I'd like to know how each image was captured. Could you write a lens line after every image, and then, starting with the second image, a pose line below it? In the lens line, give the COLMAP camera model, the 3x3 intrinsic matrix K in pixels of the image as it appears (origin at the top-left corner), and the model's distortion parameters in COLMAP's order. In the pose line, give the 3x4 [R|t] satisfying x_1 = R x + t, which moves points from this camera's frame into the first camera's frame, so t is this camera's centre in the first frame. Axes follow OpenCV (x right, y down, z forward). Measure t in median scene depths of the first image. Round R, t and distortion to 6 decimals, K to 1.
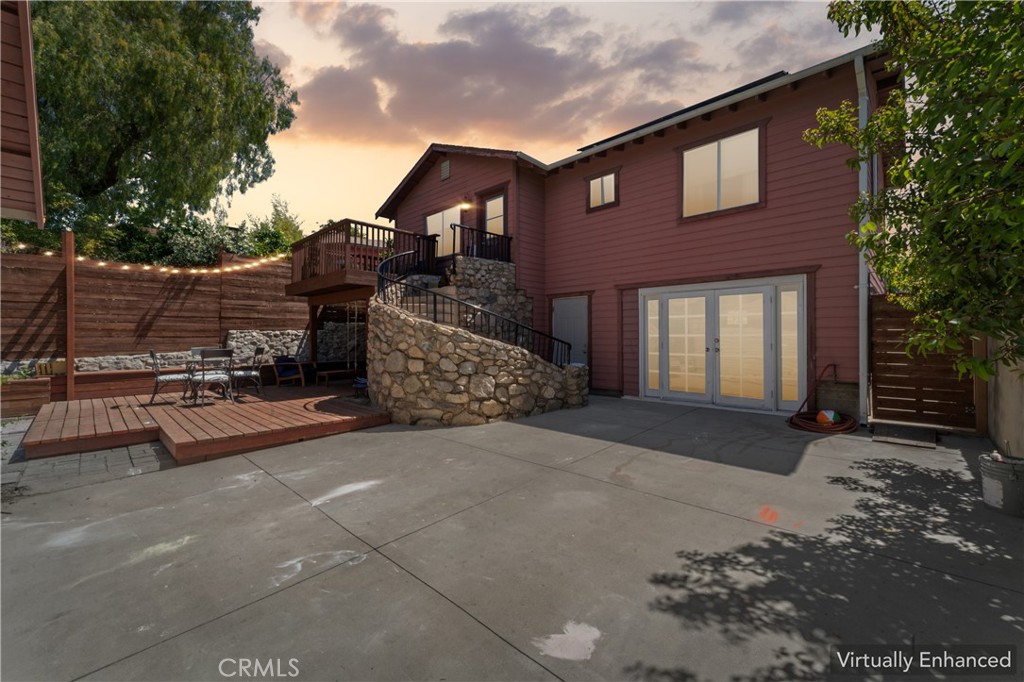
lens RADIAL K [[402.7, 0, 510.3], [0, 402.7, 337.6], [0, 0, 1]] dist [0.000617, -0.000002]
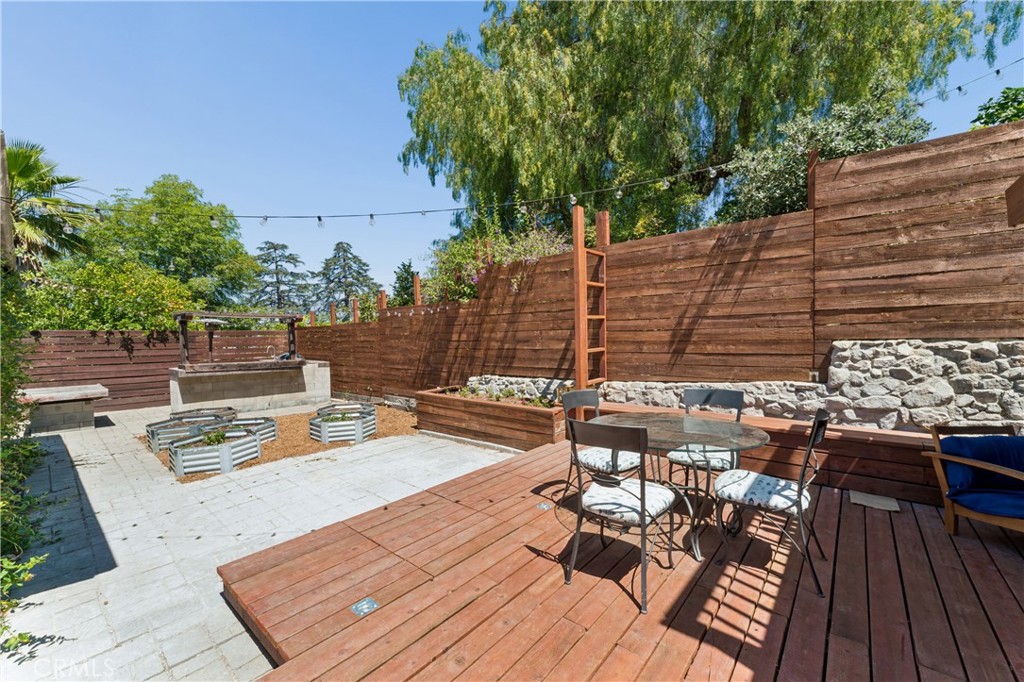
lens RADIAL K [[409.3, 0, 508.8], [0, 409.3, 345.2], [0, 0, 1]] dist [0.000001, -0.000030]
pose [[0.052393, 0.021069, -0.998404, -0.302487], [0.009781, 0.999719, 0.021610, -0.028596], [0.998579, -0.010898, 0.052172, 0.683772]]
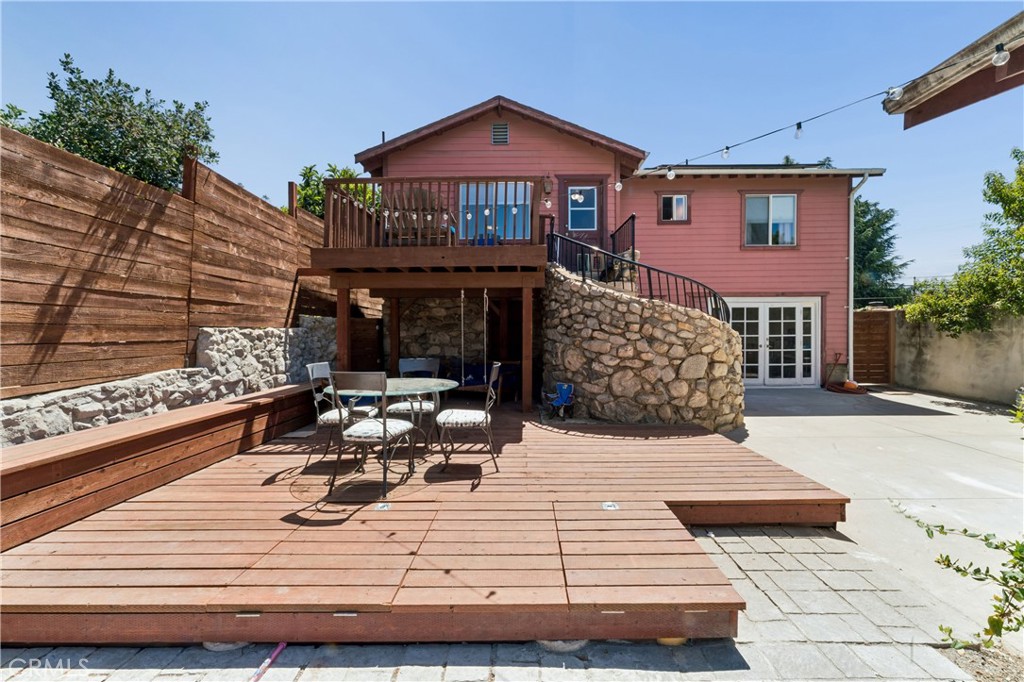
lens RADIAL K [[411.0, 0, 525.1], [0, 411.0, 342.6], [0, 0, 1]] dist [0.001536, 0.000447]
pose [[0.729964, -0.015335, 0.683314, -0.818392], [0.003657, 0.999822, 0.018531, -0.008628], [-0.683476, -0.011028, 0.729890, 0.414953]]
